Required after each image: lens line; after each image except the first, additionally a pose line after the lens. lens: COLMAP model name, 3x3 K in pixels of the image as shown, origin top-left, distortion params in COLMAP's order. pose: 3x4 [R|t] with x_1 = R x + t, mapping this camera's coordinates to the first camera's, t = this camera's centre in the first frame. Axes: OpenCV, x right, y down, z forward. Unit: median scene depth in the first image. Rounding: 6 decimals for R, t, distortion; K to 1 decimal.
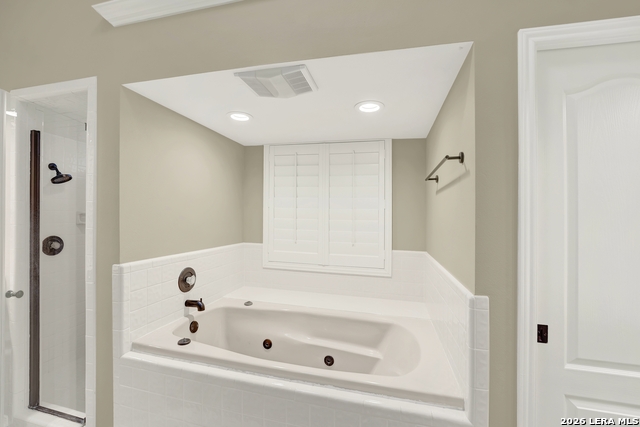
lens RADIAL K [[273.9, 0, 322.7], [0, 273.9, 216.8], [0, 0, 1]] dist [-0.020217, 0.000159]
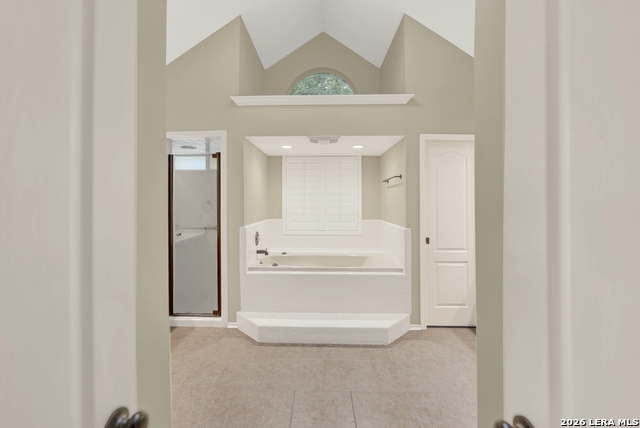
lens RADIAL K [[273.9, 0, 322.7], [0, 273.9, 217.3], [0, 0, 1]] dist [-0.020217, 0.000159]
pose [[0.975844, -0.033409, 0.215897, -0.466600], [0.021031, 0.998014, 0.059379, -0.002943], [-0.217452, -0.053405, 0.974609, -0.823011]]
